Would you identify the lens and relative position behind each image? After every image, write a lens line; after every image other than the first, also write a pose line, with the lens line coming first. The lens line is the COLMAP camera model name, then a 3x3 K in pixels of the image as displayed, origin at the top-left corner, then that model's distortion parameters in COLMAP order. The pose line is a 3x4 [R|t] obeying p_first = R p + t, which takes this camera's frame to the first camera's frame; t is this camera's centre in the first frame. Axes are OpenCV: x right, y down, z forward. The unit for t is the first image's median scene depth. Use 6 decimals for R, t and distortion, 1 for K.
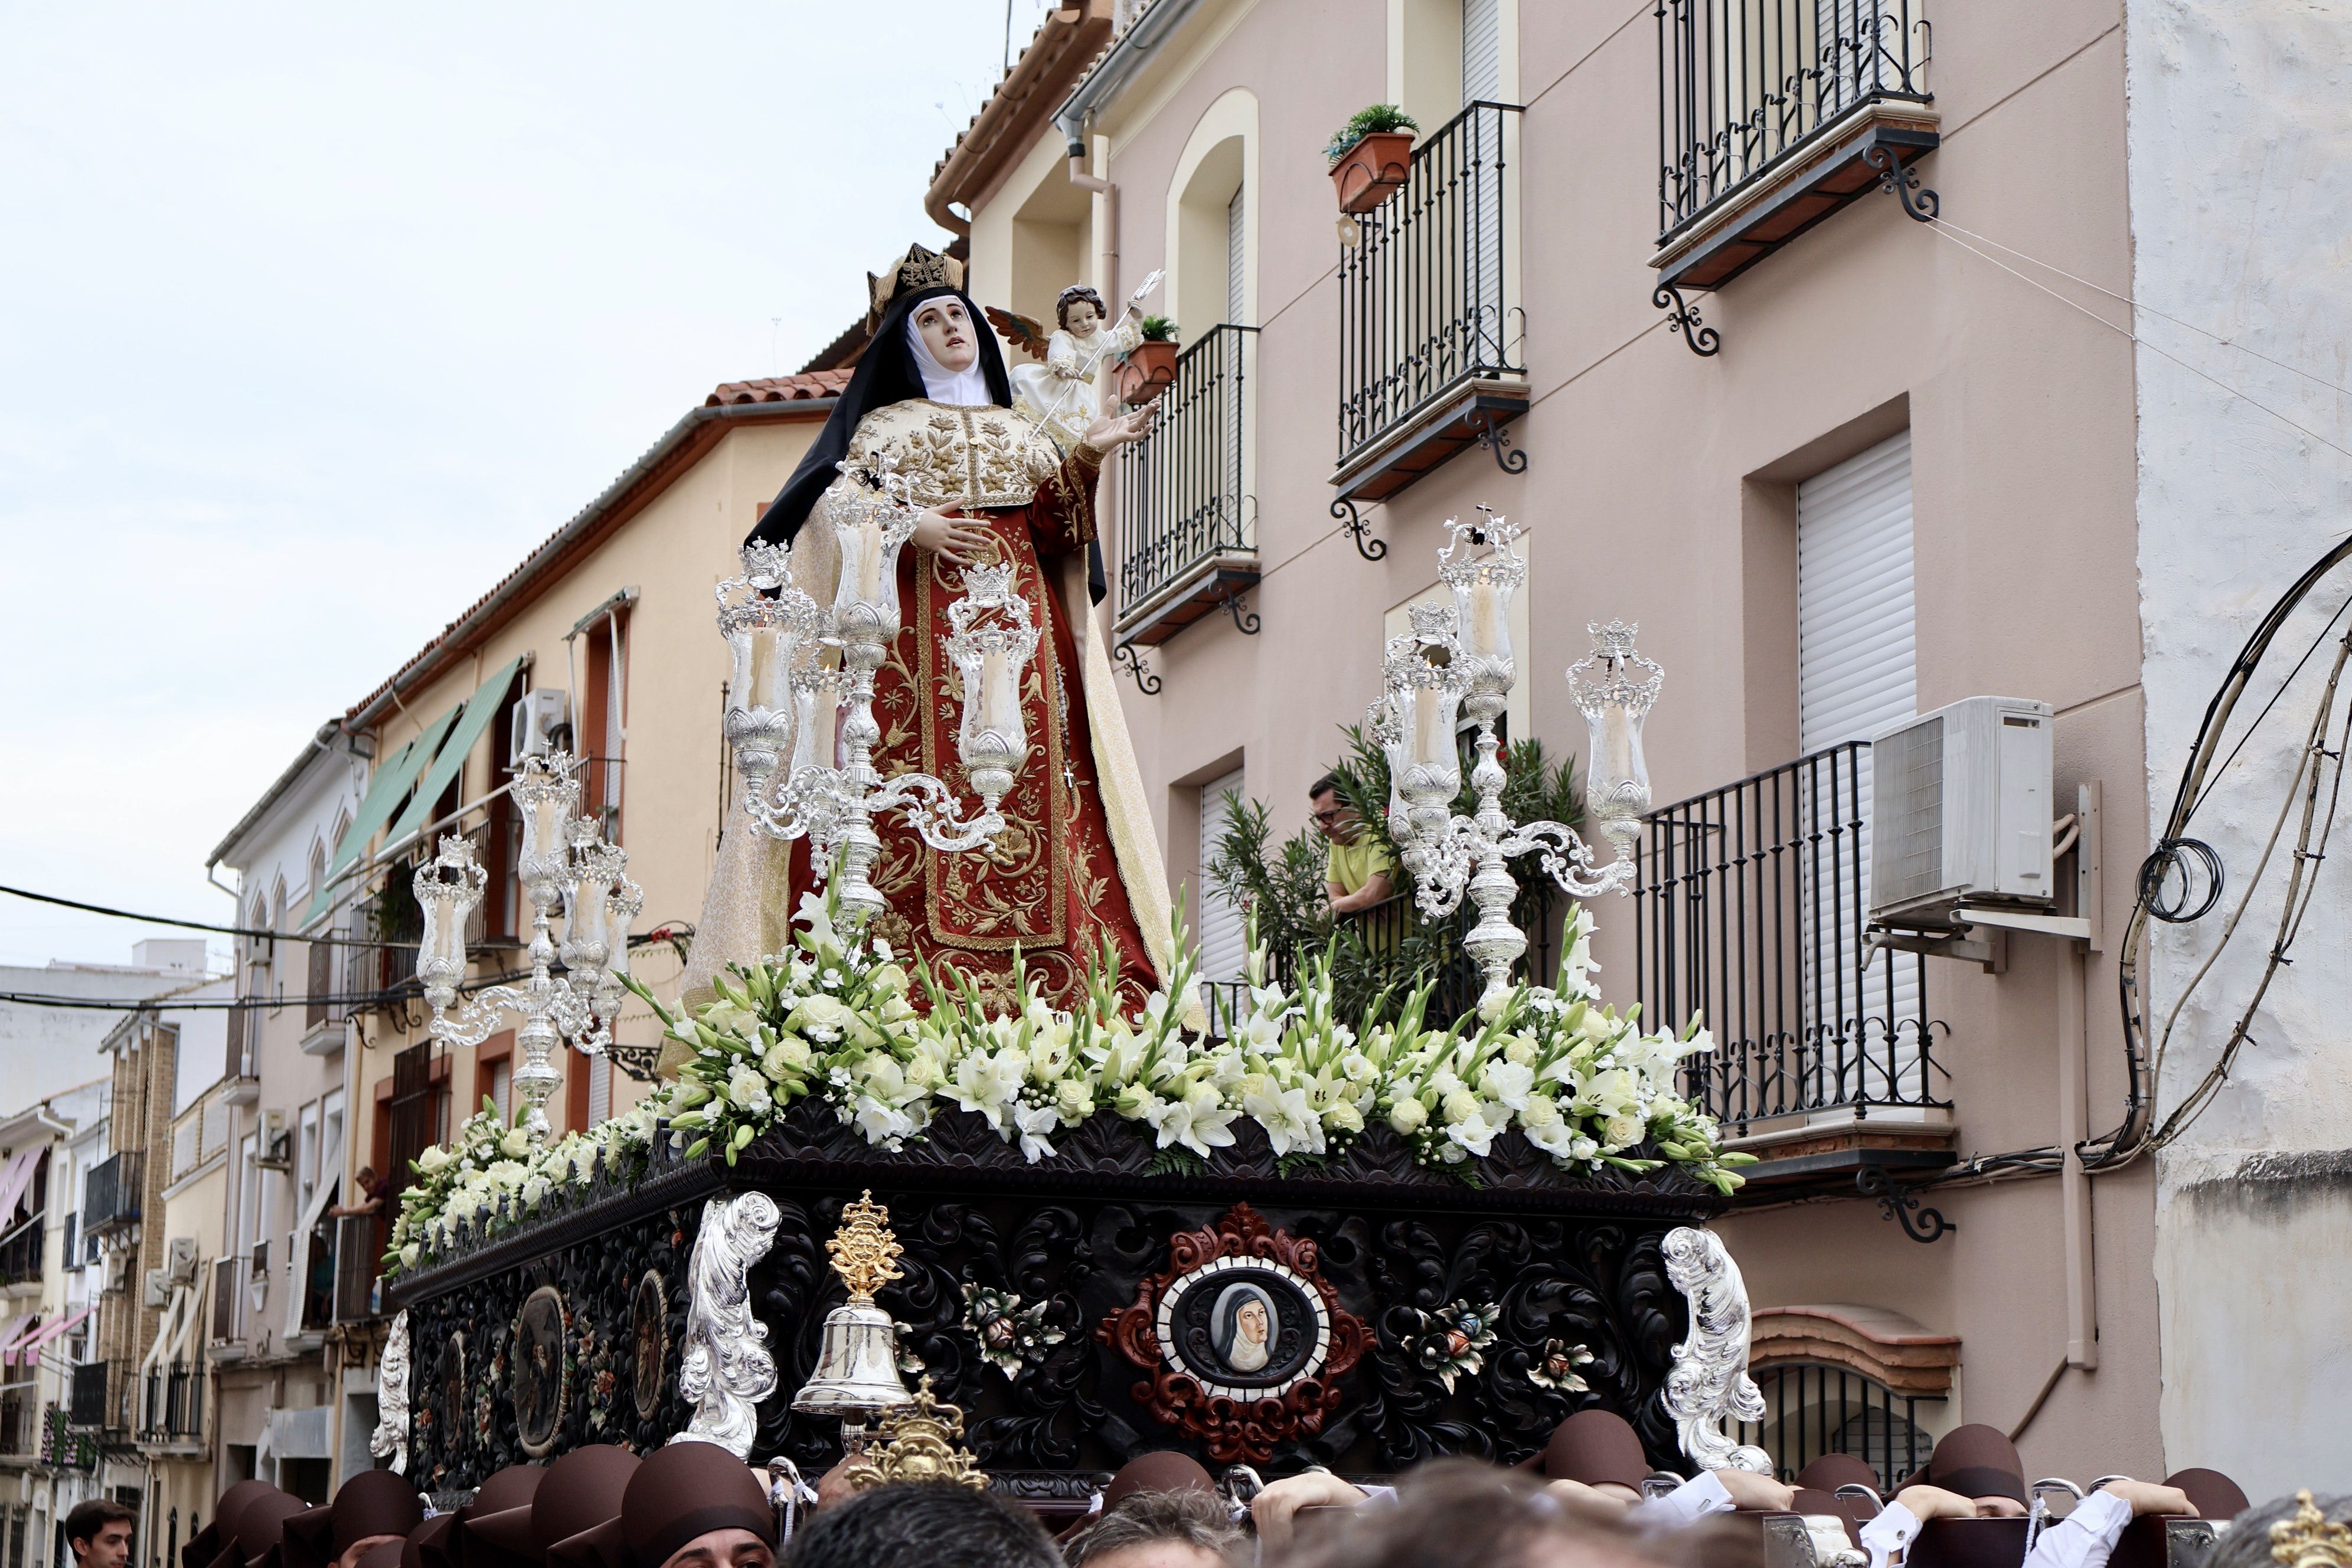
lens RADIAL K [[3874.5, 0, 1176.0], [0, 3874.5, 784.0], [0, 0, 1]] dist [0.007550, -0.029680]
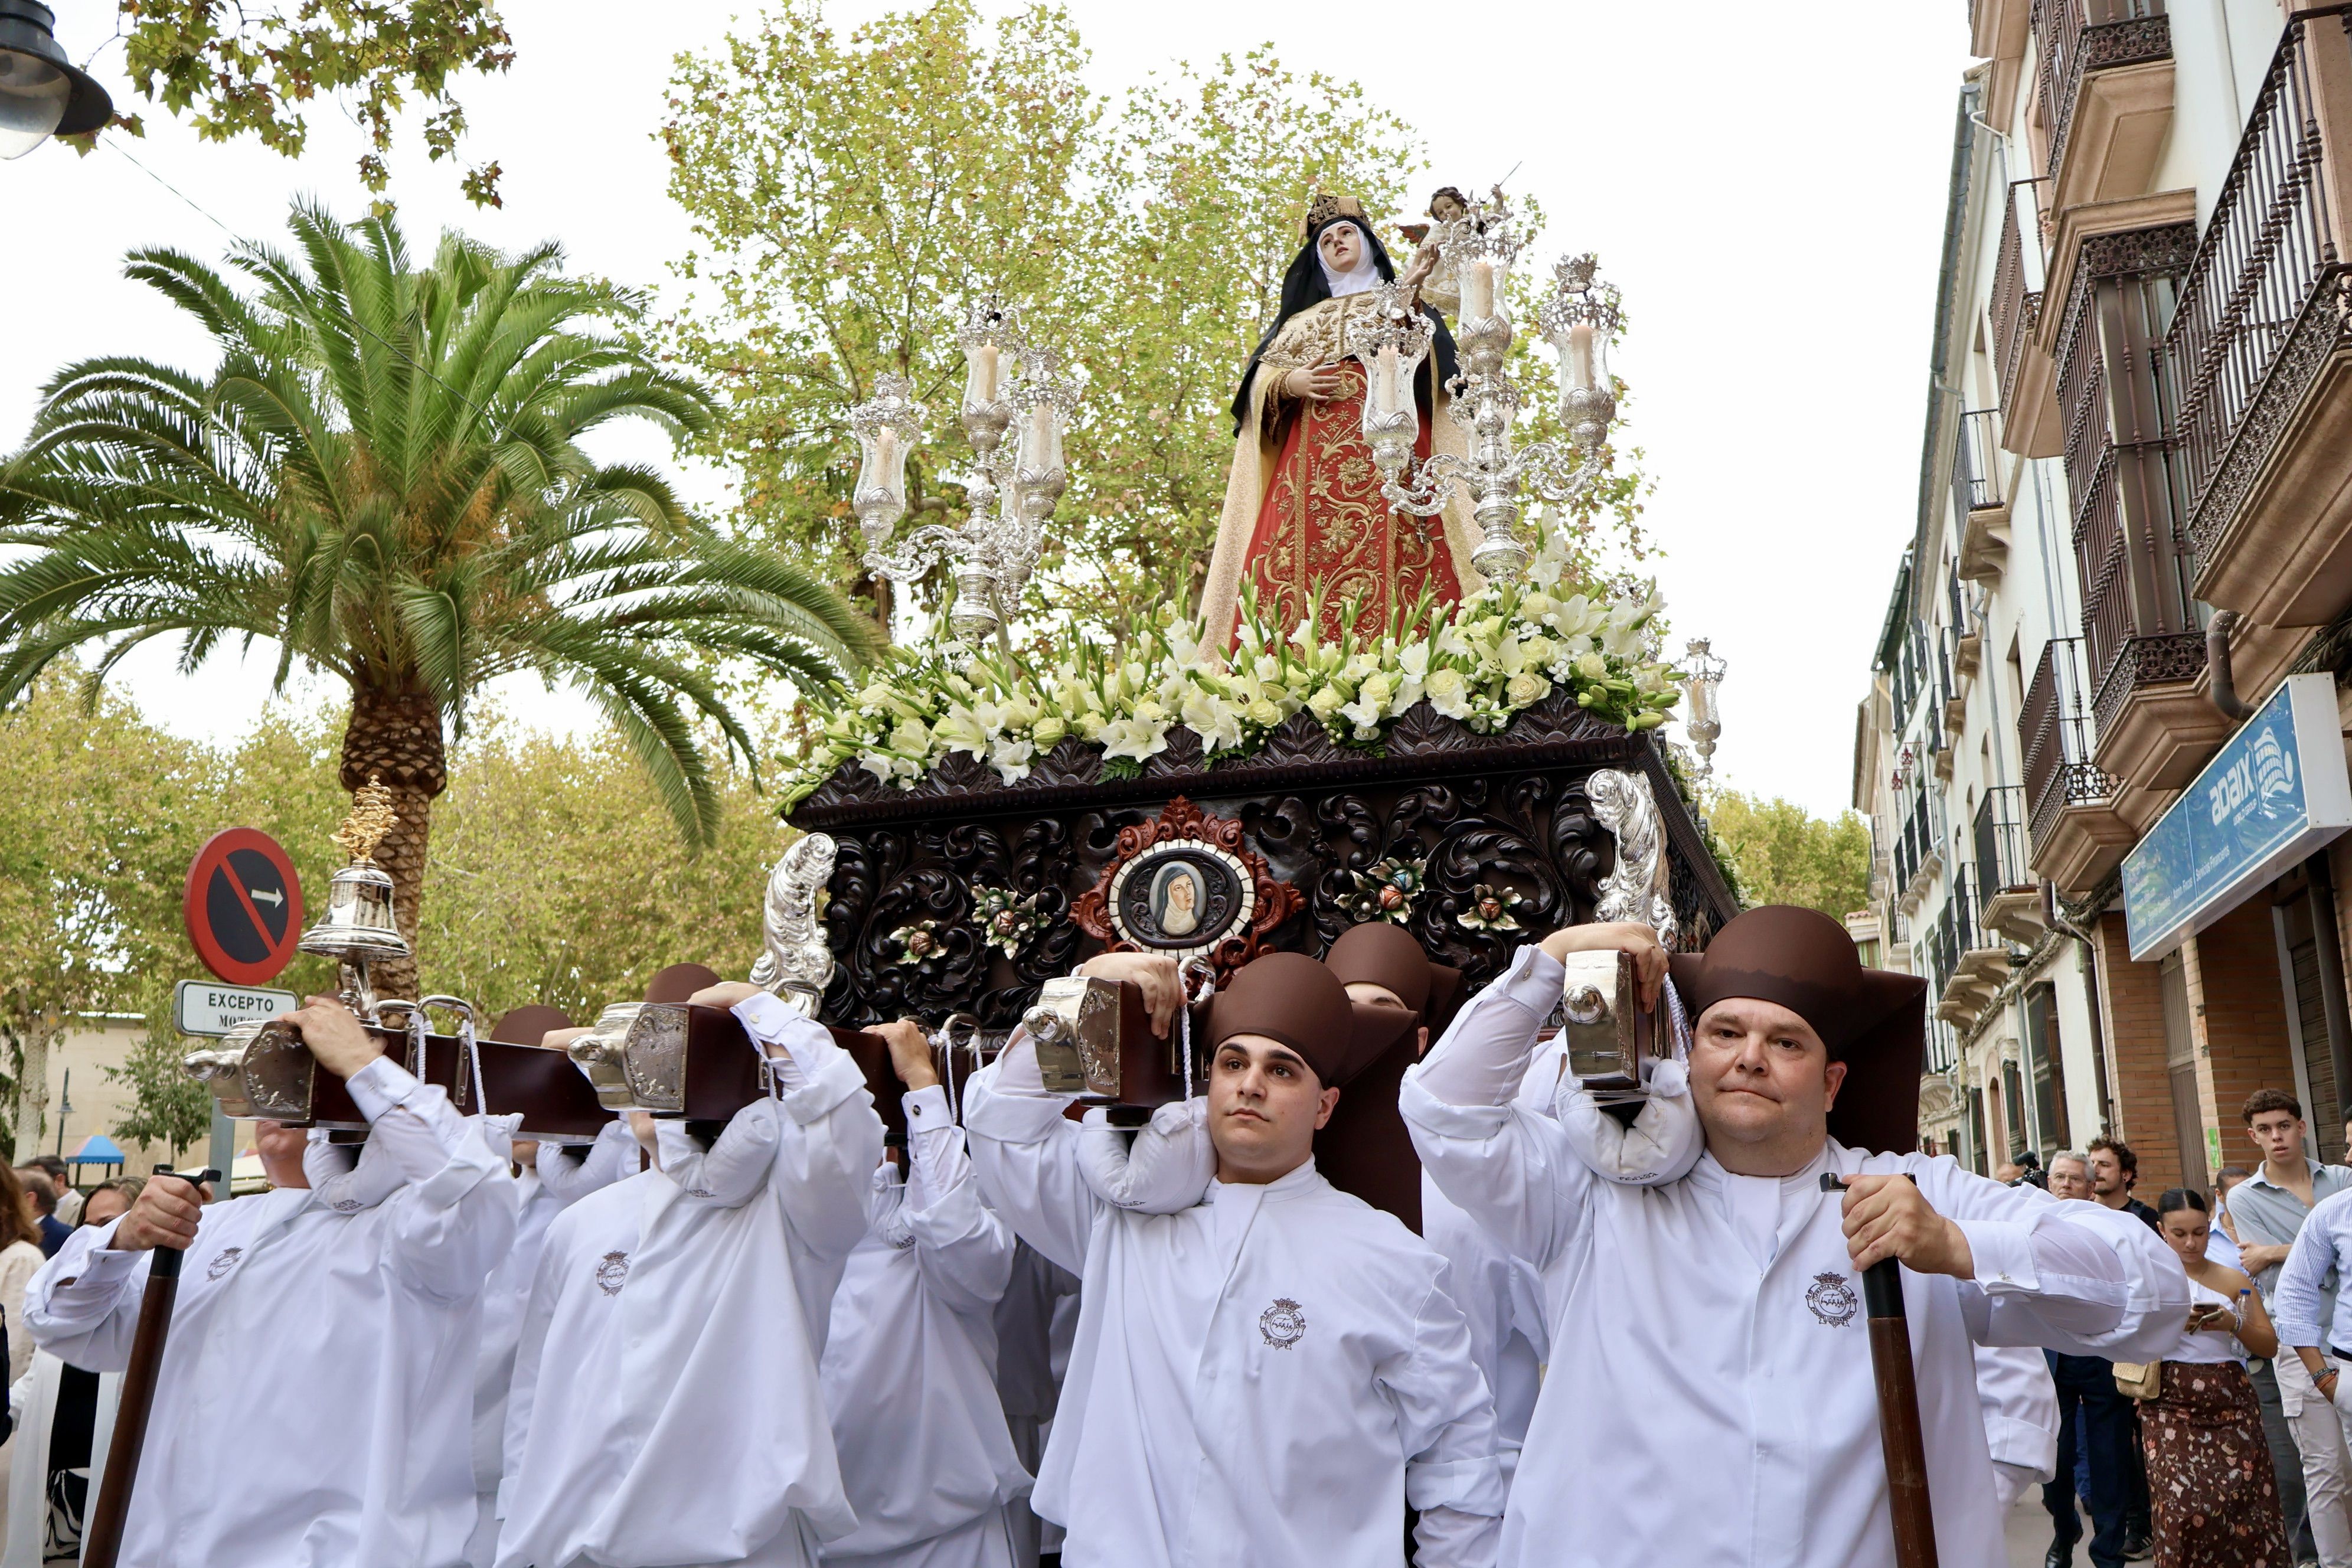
lens RADIAL K [[1946.4, 0, 1176.0], [0, 1946.4, 784.0], [0, 0, 1]] dist [-0.017689, -0.000412]
pose [[0.766896, -0.148093, -0.624451, 0.379310], [0.137110, 0.988354, -0.066008, 0.139797], [0.626954, -0.034997, 0.778270, 0.520482]]
